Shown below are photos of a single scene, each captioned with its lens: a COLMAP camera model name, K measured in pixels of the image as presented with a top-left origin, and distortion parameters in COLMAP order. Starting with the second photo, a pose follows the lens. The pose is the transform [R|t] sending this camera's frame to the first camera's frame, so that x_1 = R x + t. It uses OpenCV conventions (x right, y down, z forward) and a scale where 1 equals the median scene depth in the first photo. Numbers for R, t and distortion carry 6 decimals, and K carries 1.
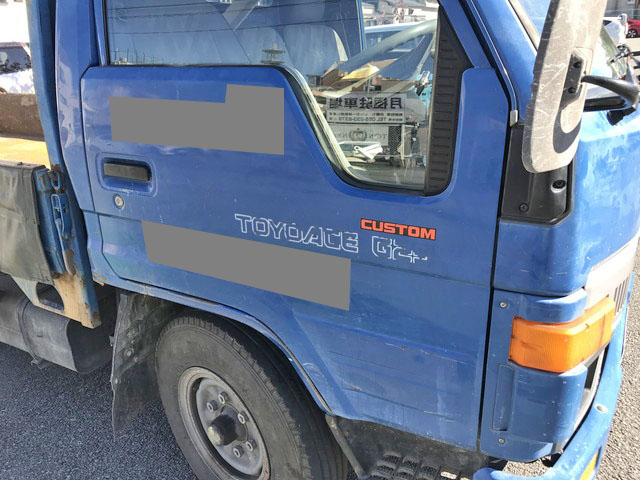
lens RADIAL K [[526.2, 0, 313.9], [0, 526.2, 235.4], [0, 0, 1]] dist [0.028352, -0.032591]
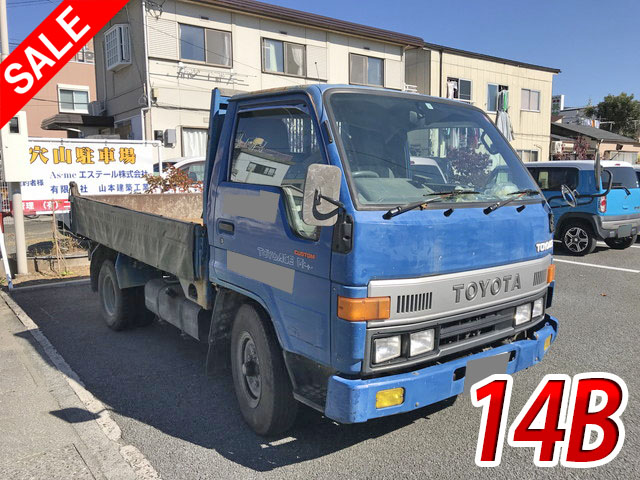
lens RADIAL K [[526.2, 0, 315.7], [0, 526.2, 239.7], [0, 0, 1]] dist [0.028352, -0.032591]
pose [[0.925264, 0.107202, -0.363860, 0.715413], [-0.180207, 0.968302, -0.172965, 0.217891], [0.333784, 0.225608, 0.915254, -0.788327]]
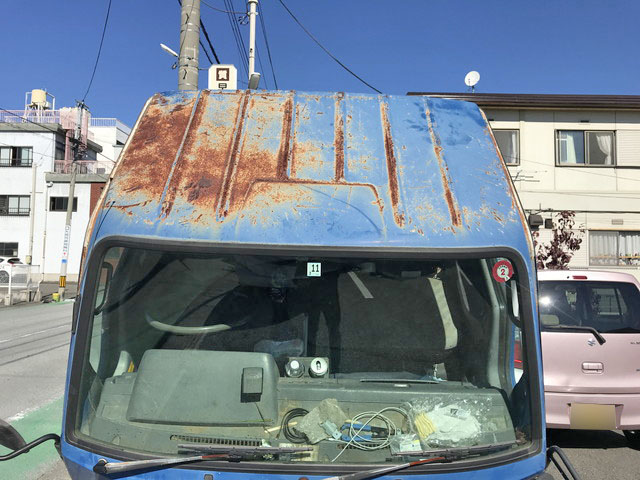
lens RADIAL K [[526.2, 0, 326.1], [0, 526.2, 238.5], [0, 0, 1]] dist [0.028352, -0.032591]
pose [[0.497725, 0.023552, -0.867015, 1.725152], [-0.339044, 0.925376, -0.169496, -0.289270], [0.798323, 0.378318, 0.468568, 0.218974]]
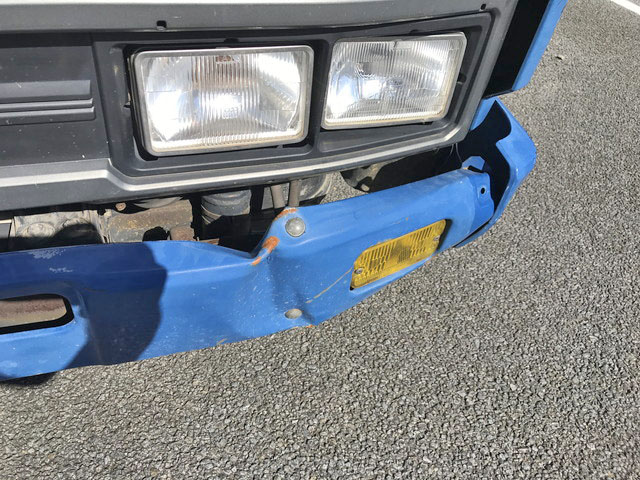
lens RADIAL K [[526.2, 0, 320.9], [0, 526.2, 237.0], [0, 0, 1]] dist [0.028352, -0.032591]
pose [[0.715478, 0.541426, -0.441531, 0.982909], [-0.361435, 0.827699, 0.429276, -0.085910], [0.597876, -0.147553, 0.787891, 1.079511]]
